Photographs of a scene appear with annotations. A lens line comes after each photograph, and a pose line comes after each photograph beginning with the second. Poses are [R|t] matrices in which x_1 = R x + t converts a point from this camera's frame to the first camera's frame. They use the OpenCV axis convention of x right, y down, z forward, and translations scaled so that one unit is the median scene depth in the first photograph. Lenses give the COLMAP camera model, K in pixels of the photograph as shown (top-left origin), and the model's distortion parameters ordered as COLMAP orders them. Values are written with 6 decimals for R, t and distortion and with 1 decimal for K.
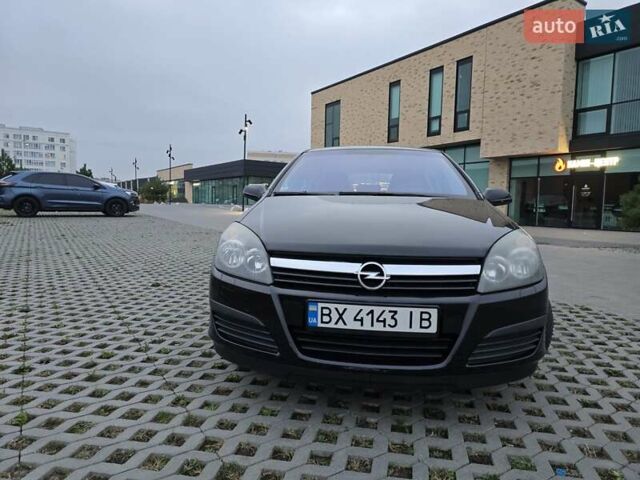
lens RADIAL K [[426.4, 0, 320.0], [0, 426.4, 240.0], [0, 0, 1]] dist [0.066771, -0.049607]
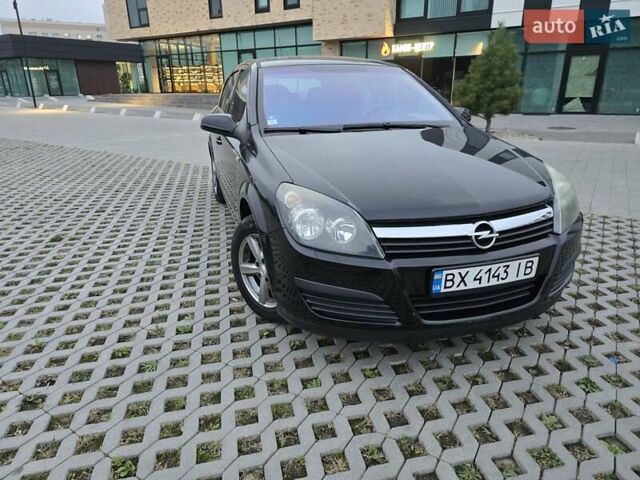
lens RADIAL K [[426.4, 0, 320.0], [0, 426.4, 240.0], [0, 0, 1]] dist [0.066771, -0.049607]
pose [[0.916299, -0.165546, 0.364678, -0.584732], [0.067145, 0.961183, 0.267617, -0.196112], [-0.394826, -0.220731, 0.891847, 0.224777]]
